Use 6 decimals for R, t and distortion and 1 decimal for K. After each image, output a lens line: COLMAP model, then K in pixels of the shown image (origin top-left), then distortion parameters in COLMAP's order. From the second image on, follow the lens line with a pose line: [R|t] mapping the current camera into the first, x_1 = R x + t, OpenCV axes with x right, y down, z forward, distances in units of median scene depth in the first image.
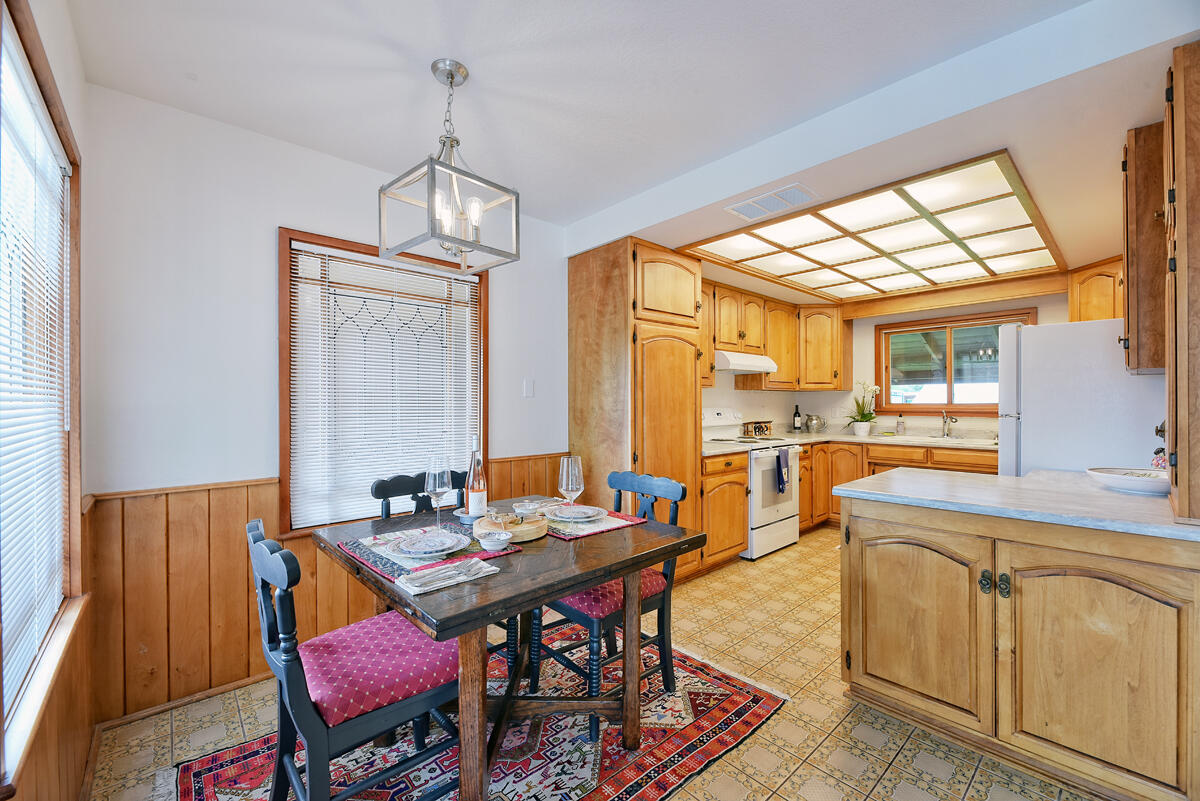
lens RADIAL K [[485.4, 0, 600.2], [0, 485.4, 401.6], [0, 0, 1]] dist [-0.011289, -0.000185]
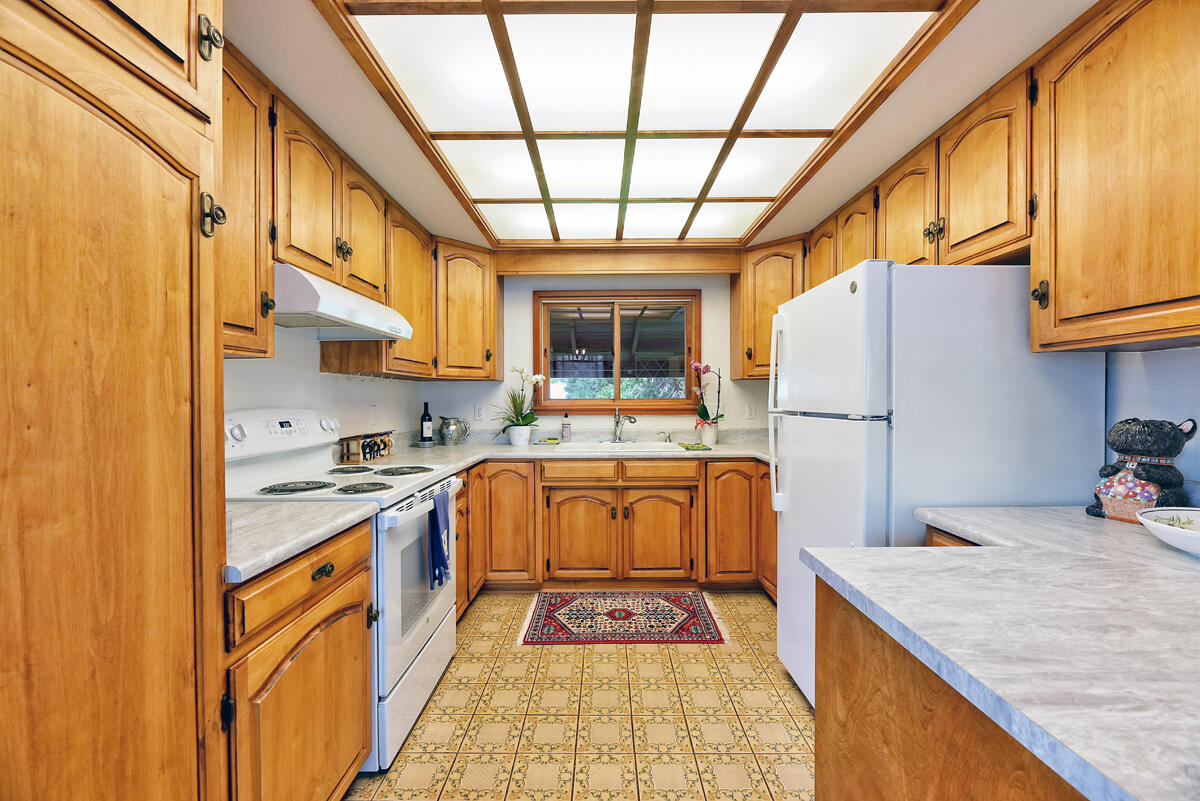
lens RADIAL K [[485.4, 0, 601.2], [0, 485.4, 400.9], [0, 0, 1]] dist [-0.011289, -0.000185]
pose [[0.673766, -0.004921, 0.738928, 0.111233], [0.001793, 0.999986, 0.005024, 0.002996], [-0.738943, -0.002060, 0.673765, 0.479658]]
